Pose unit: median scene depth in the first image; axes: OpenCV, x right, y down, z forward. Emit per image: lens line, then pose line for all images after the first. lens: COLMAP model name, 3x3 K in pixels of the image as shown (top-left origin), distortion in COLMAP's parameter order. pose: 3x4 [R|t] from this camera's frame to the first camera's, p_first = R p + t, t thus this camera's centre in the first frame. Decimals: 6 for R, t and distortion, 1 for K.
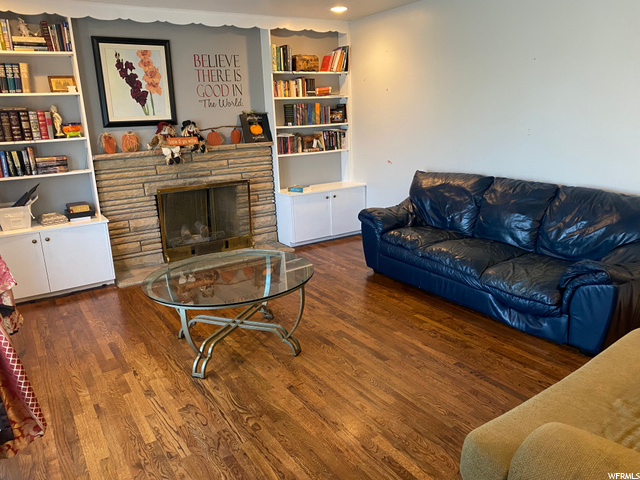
lens RADIAL K [[496.0, 0, 320.0], [0, 496.0, 240.0], [0, 0, 1]] dist [0.007356, 0.000483]
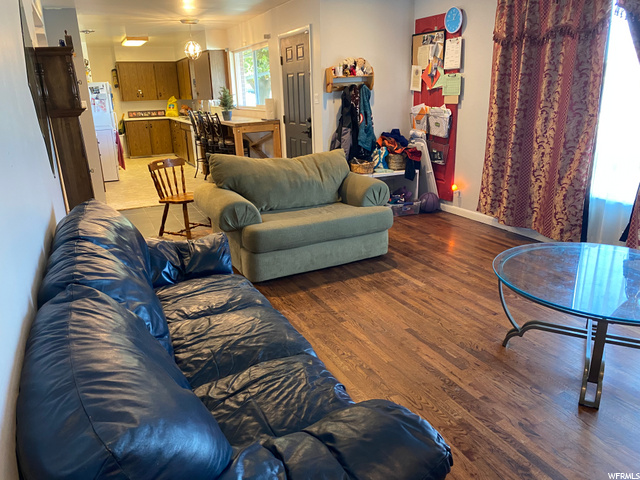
lens RADIAL K [[484.8, 0, 320.0], [0, 484.8, 240.0], [0, 0, 1]] dist [0.005815, 0.003083]
pose [[-0.989222, 0.023330, 0.144551, 0.207012], [0.096918, 0.844334, 0.526980, -0.573980], [-0.109755, 0.535310, -0.837495, 2.218087]]
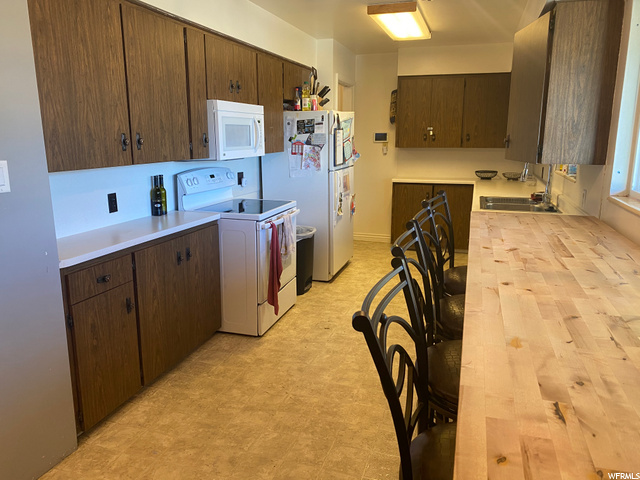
lens RADIAL K [[496.0, 0, 320.0], [0, 496.0, 240.0], [0, 0, 1]] dist [0.007356, 0.000483]
pose [[-0.638146, -0.132105, 0.758497, 0.936878], [0.217258, 0.914235, 0.342015, 0.037257], [-0.738626, 0.383045, -0.554714, -0.250448]]
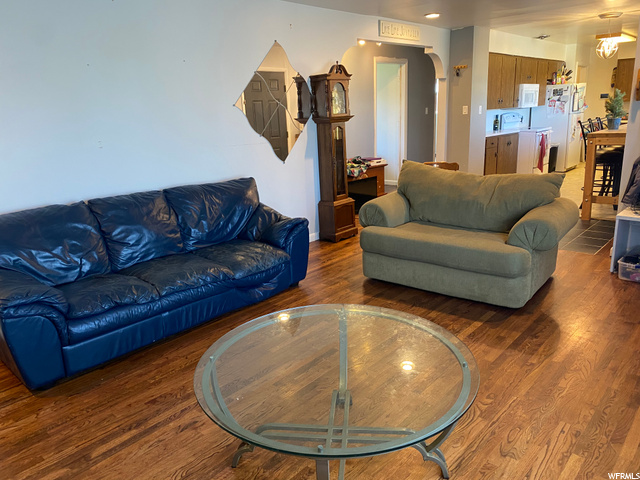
lens RADIAL K [[496.0, 0, 320.0], [0, 496.0, 240.0], [0, 0, 1]] dist [0.007356, 0.000483]
pose [[-0.268680, -0.204935, 0.941176, -0.960365], [0.296023, 0.912250, 0.283143, -0.327063], [-0.916614, 0.354685, -0.184438, 1.434311]]
